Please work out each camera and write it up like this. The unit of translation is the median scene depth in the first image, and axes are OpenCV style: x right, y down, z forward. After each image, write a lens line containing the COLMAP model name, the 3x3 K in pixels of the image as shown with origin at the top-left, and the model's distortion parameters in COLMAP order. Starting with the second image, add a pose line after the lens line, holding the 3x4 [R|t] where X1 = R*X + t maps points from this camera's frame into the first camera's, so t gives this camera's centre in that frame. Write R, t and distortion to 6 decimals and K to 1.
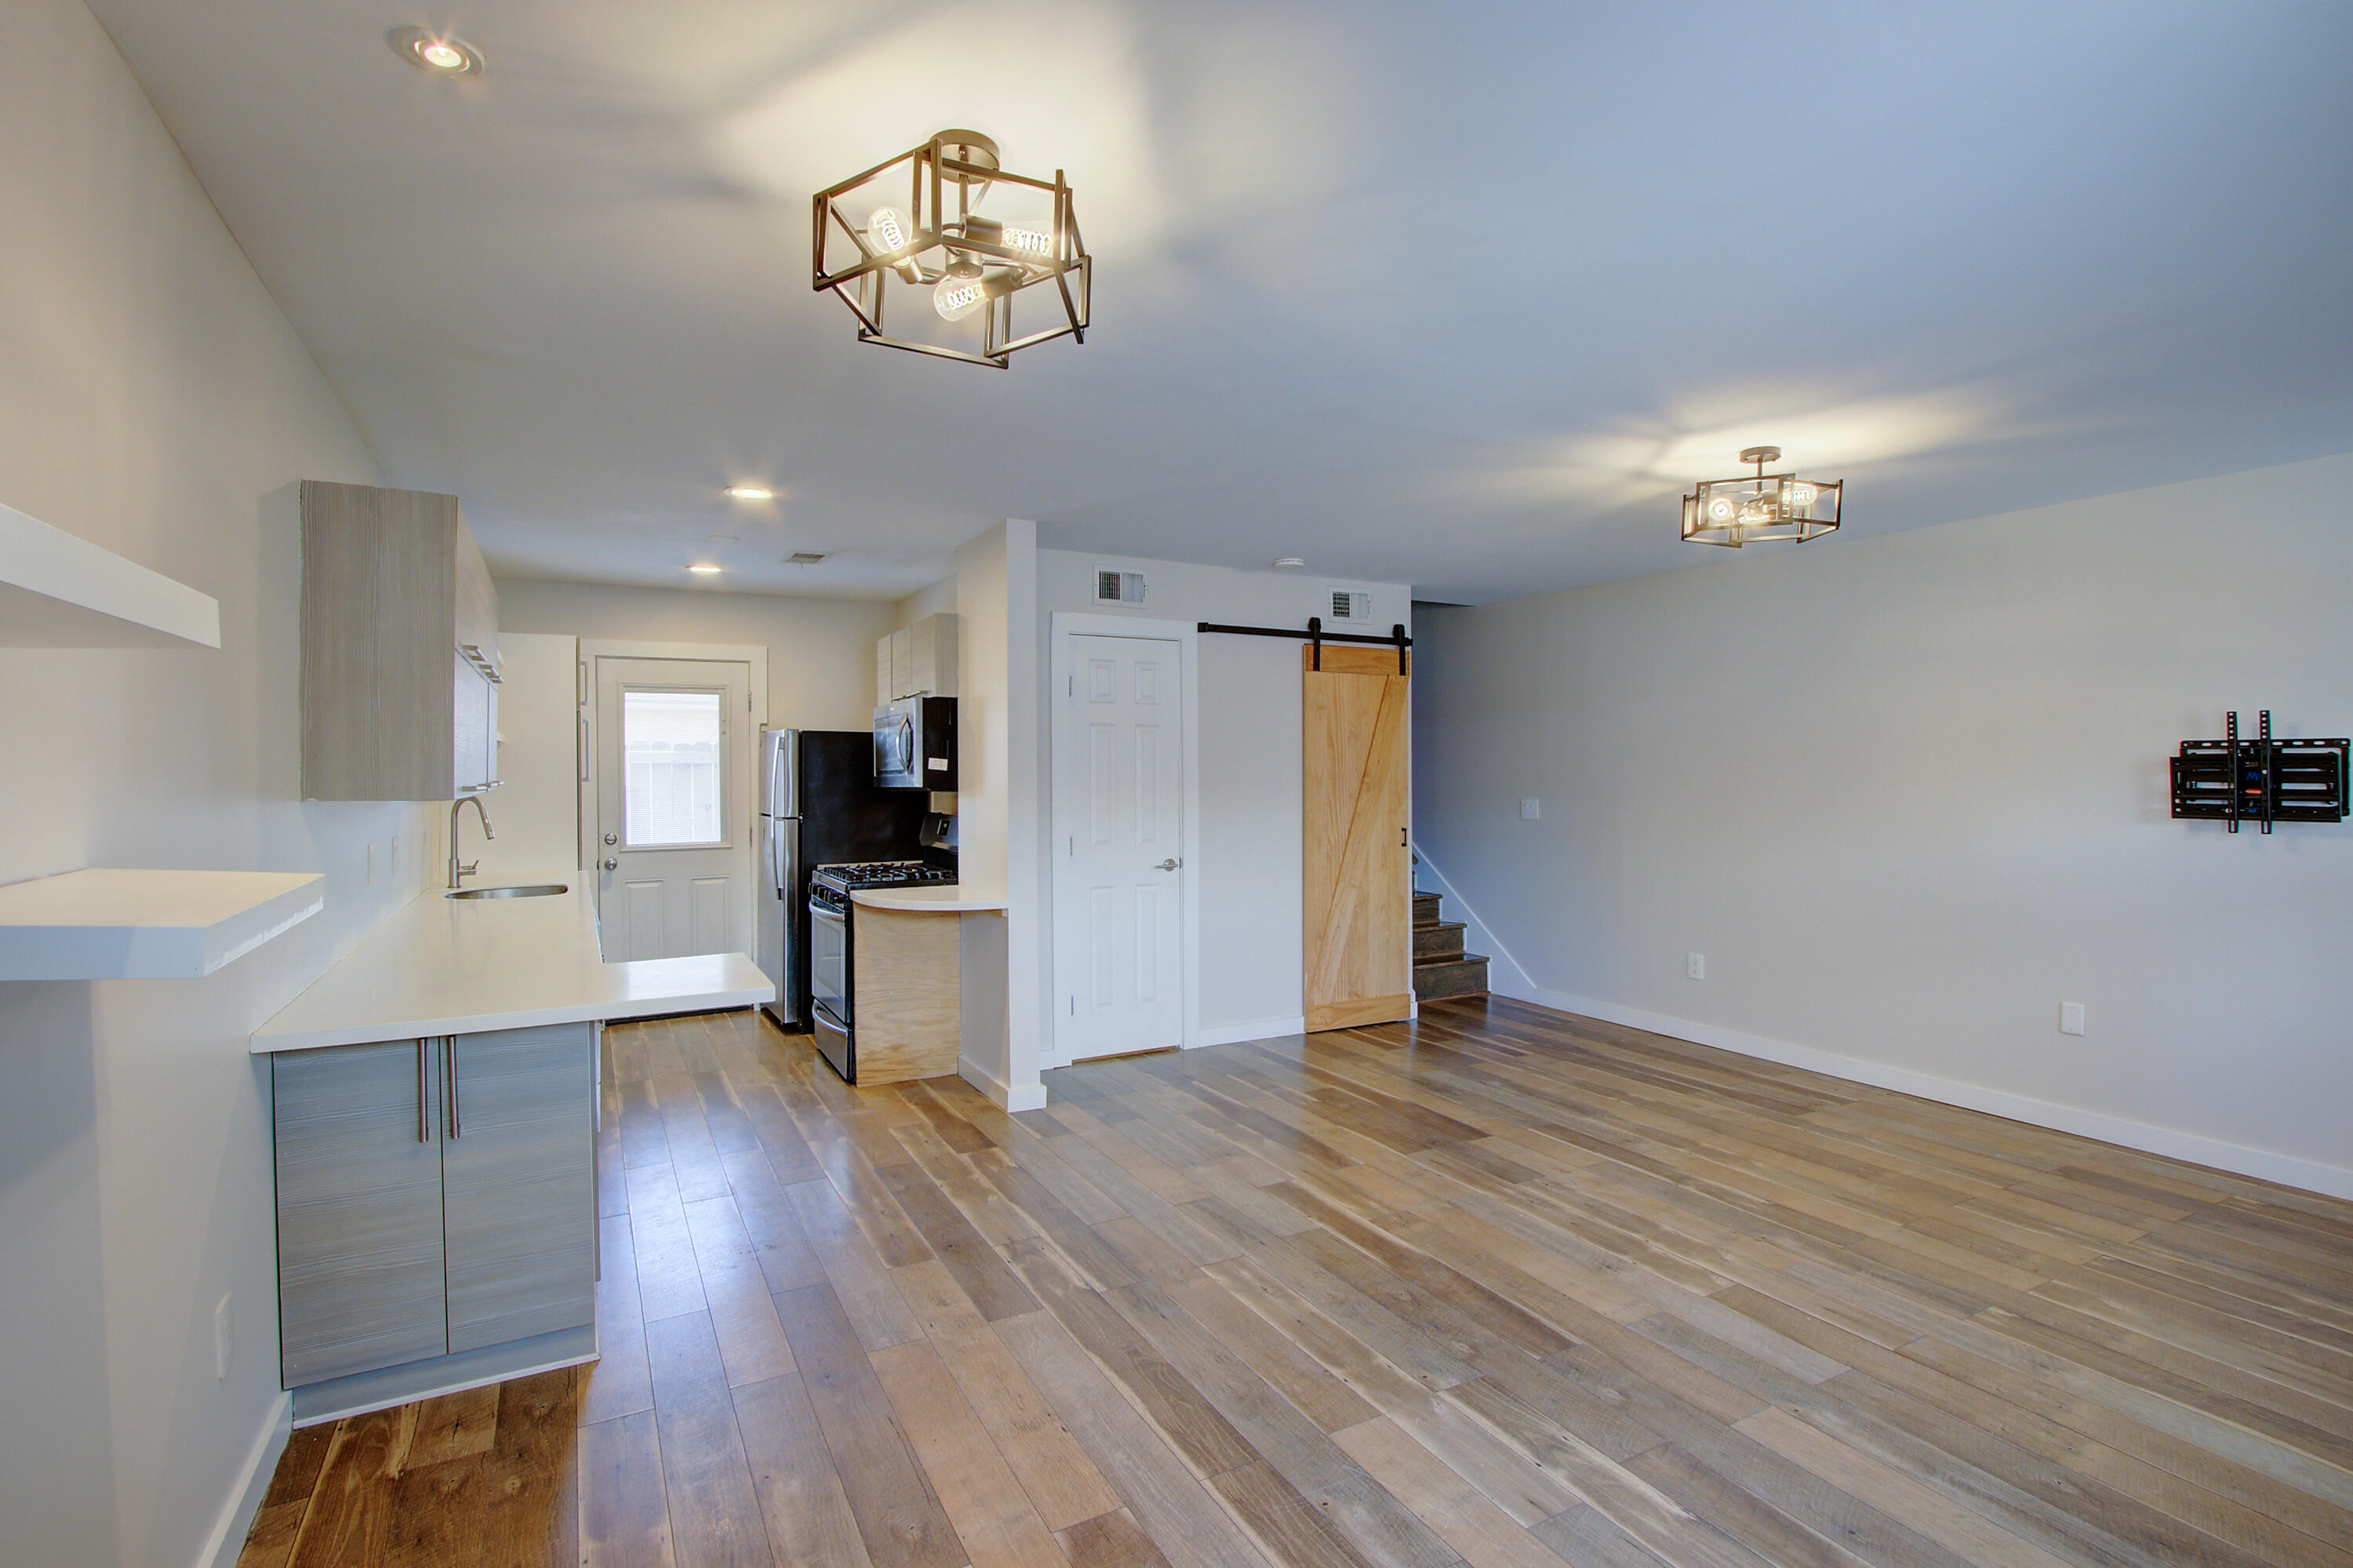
lens RADIAL K [[1132.6, 0, 1149.0], [0, 1132.6, 771.9], [0, 0, 1]] dist [-0.021551, 0.002541]
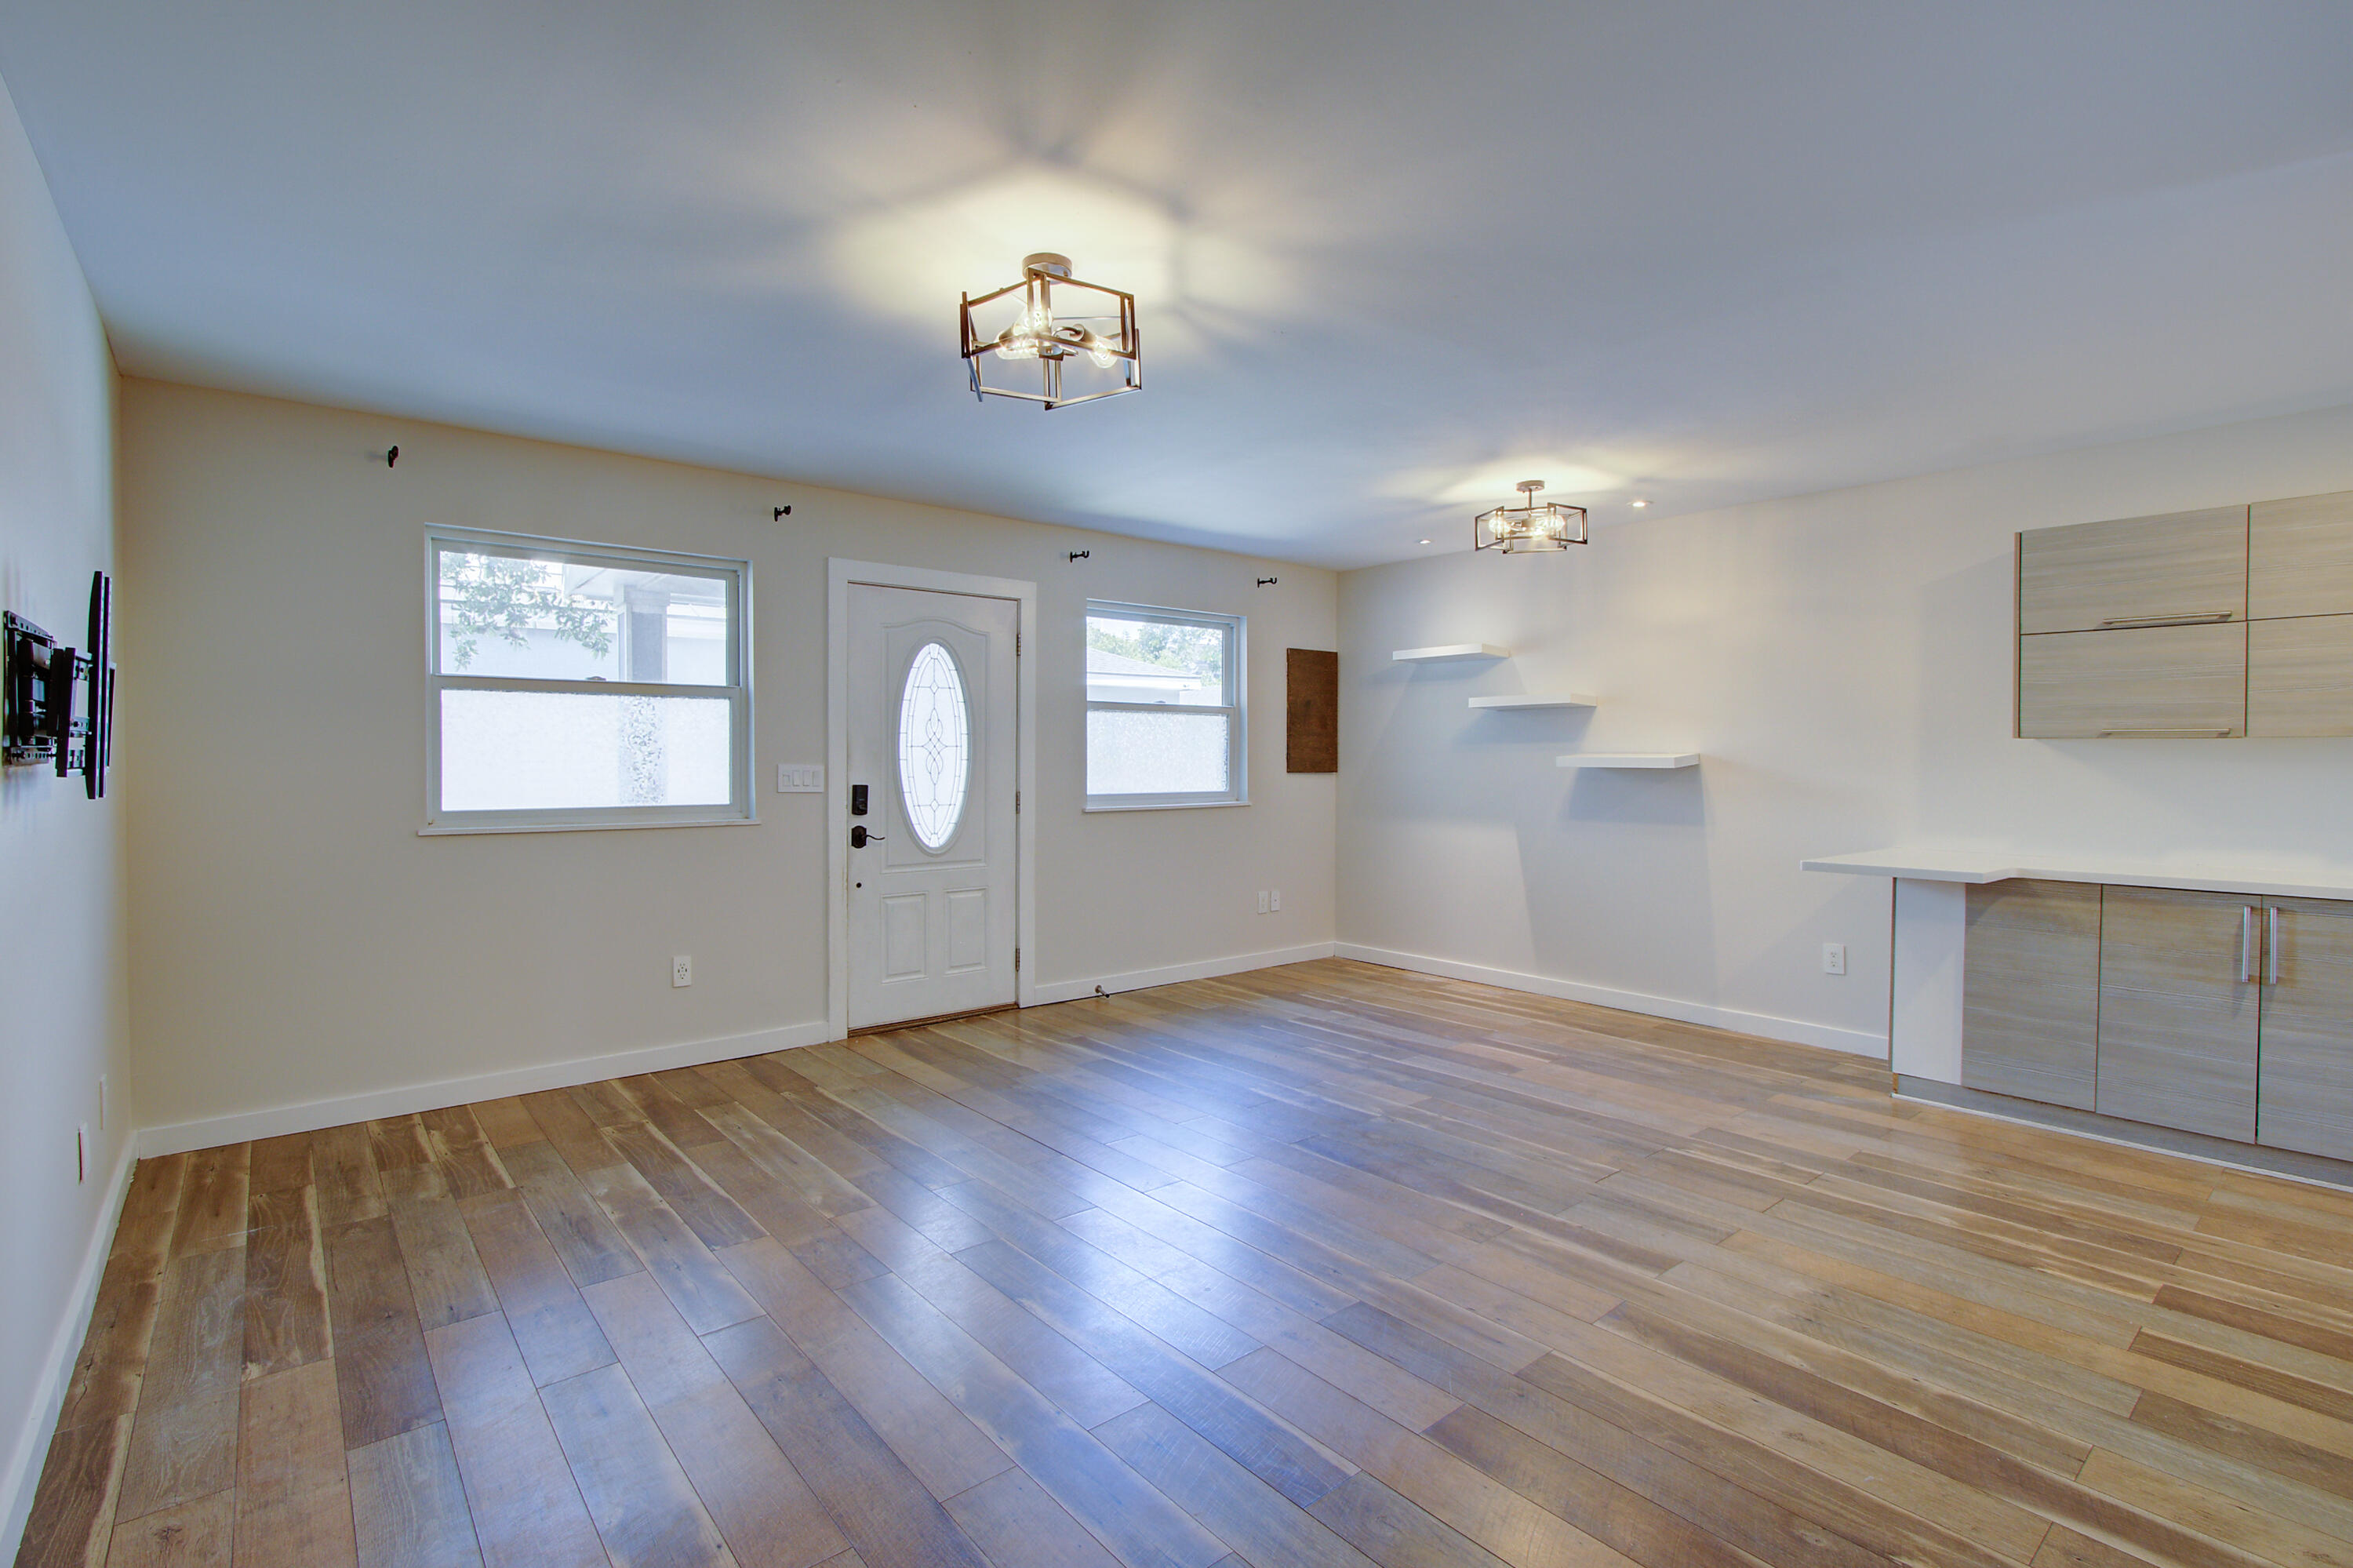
lens RADIAL K [[1117.7, 0, 1186.4], [0, 1117.7, 779.2], [0, 0, 1]] dist [-0.022995, 0.004299]
pose [[-0.974393, 0.005355, -0.224788, 0.424138], [-0.000357, 0.999678, 0.025364, 0.022556], [0.224851, 0.024794, -0.974078, 1.192155]]
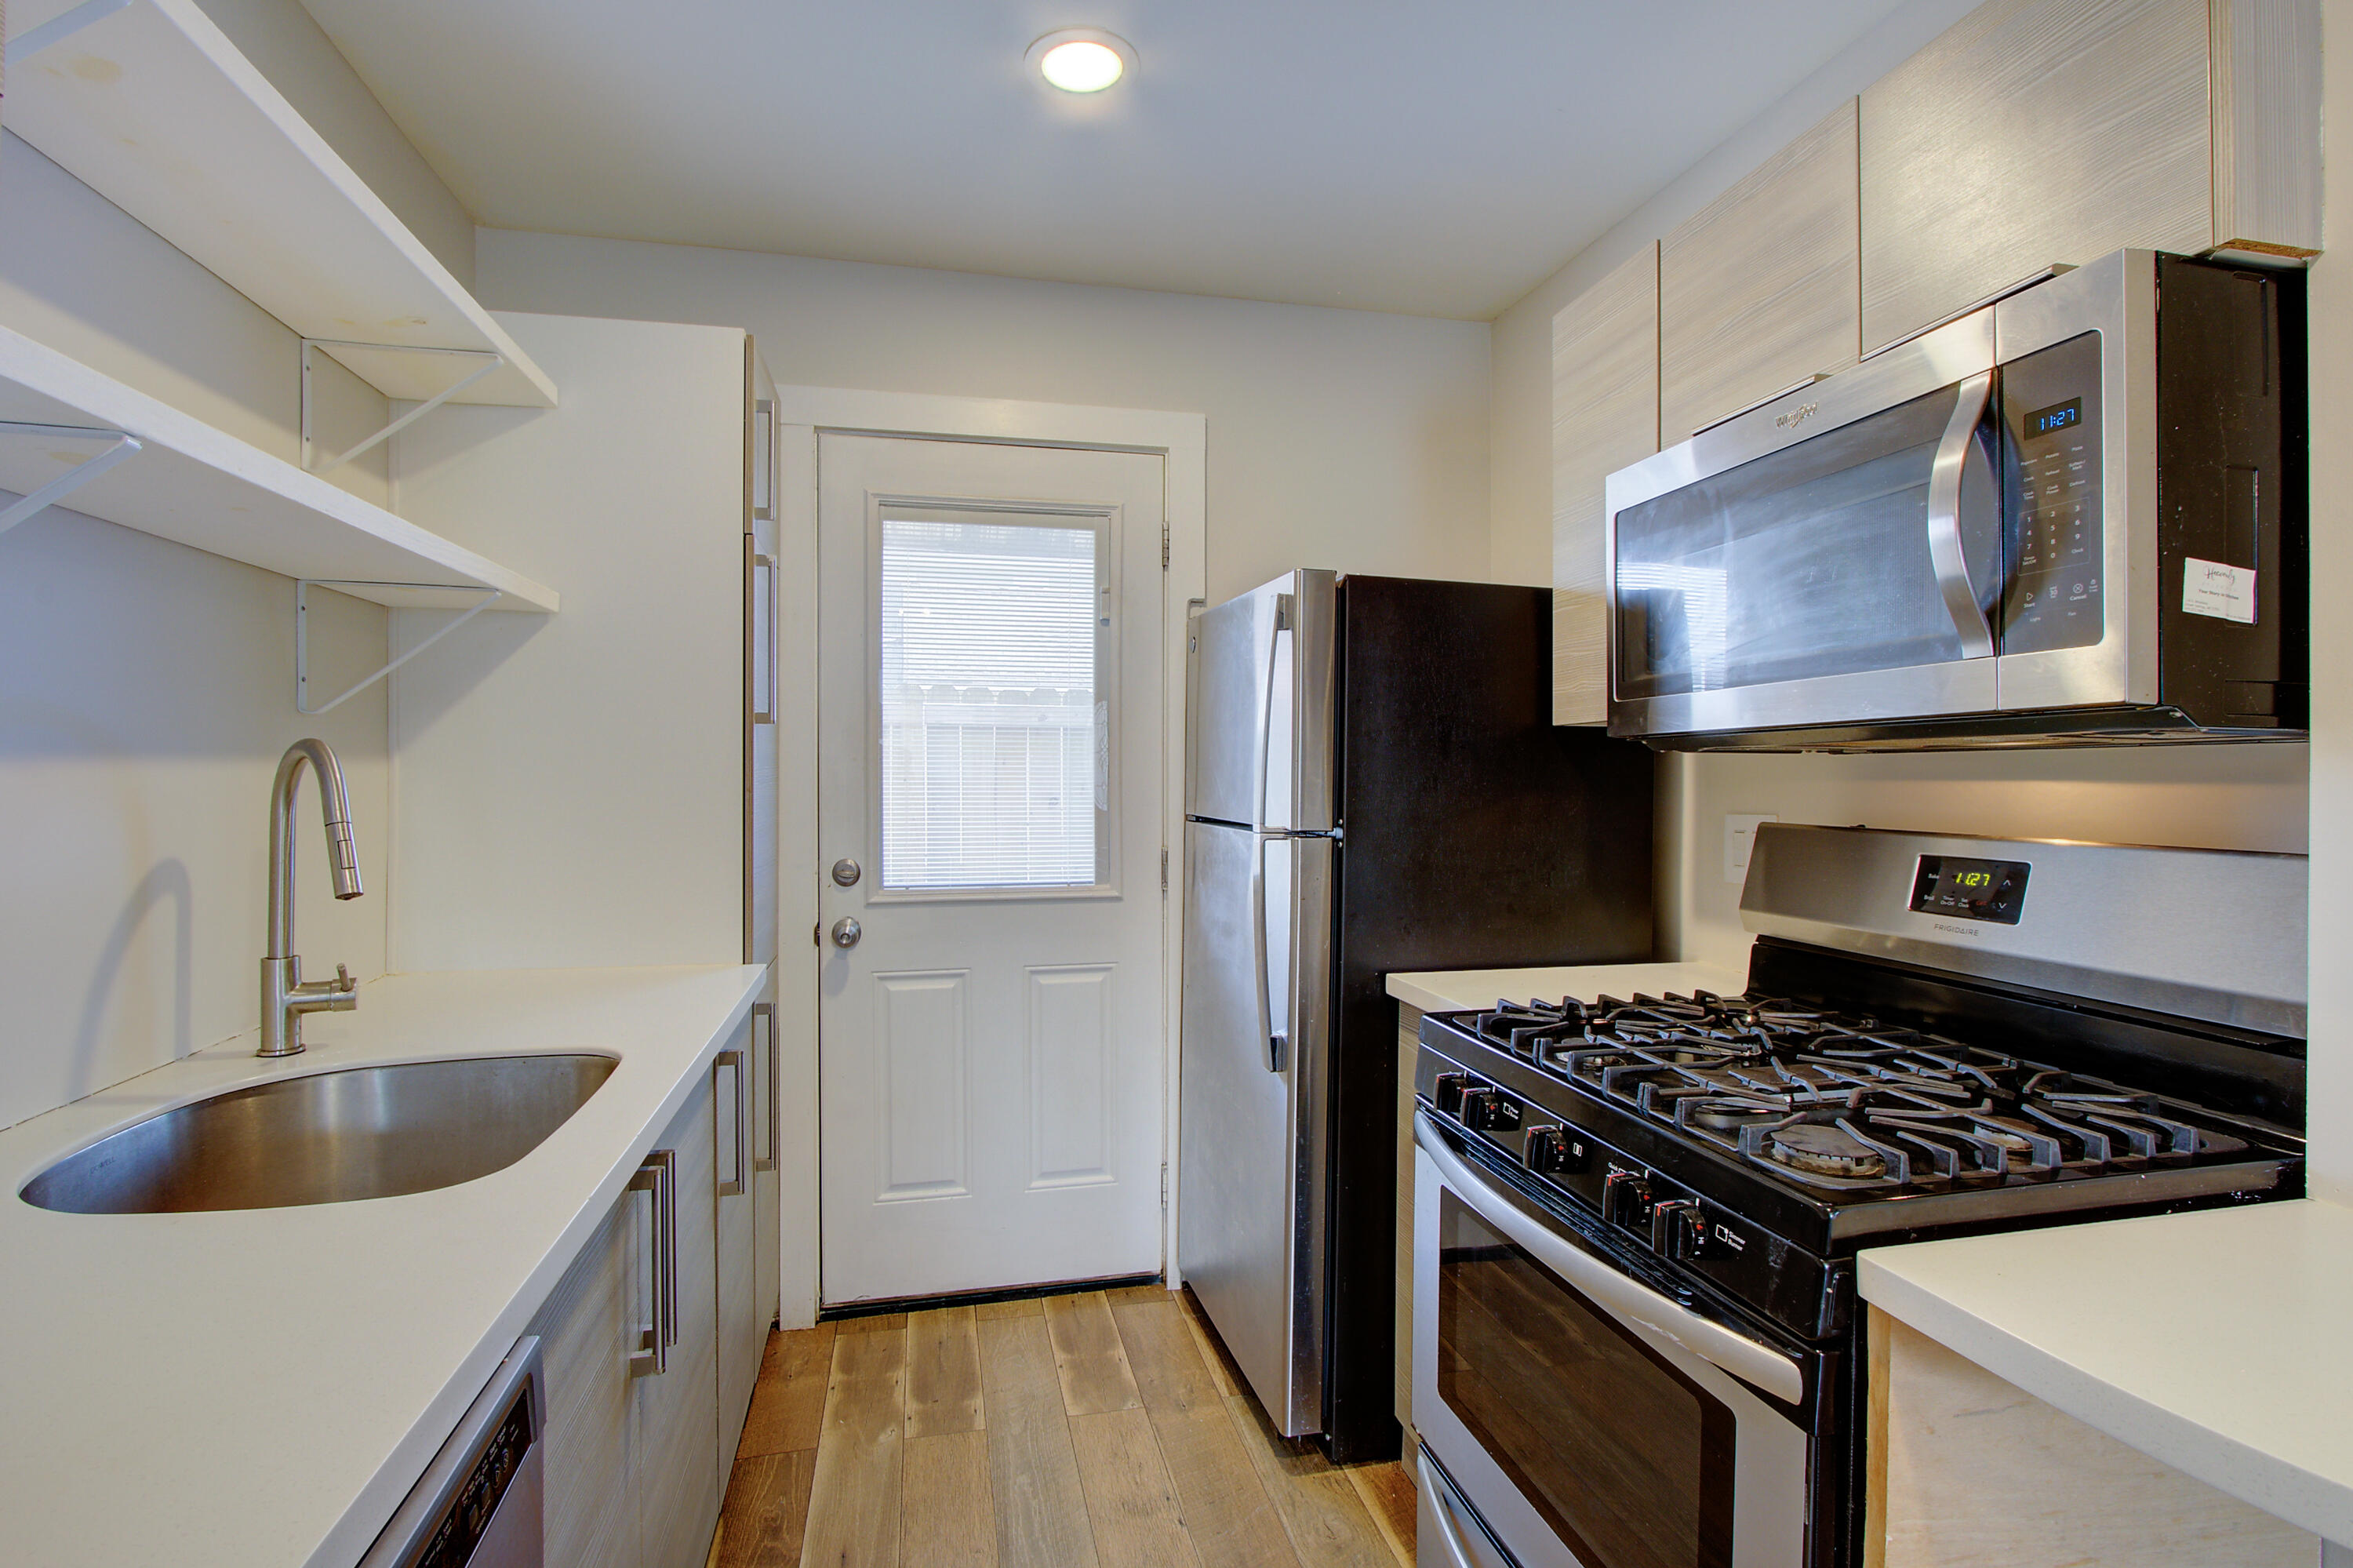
lens RADIAL K [[1116.6, 0, 1169.8], [0, 1116.6, 781.6], [0, 0, 1]] dist [-0.014439, 0.000639]
pose [[0.967995, 0.010800, -0.250736, -0.318423], [-0.009424, 0.999933, 0.006686, 0.027094], [0.250792, -0.004109, 0.968032, 0.774449]]
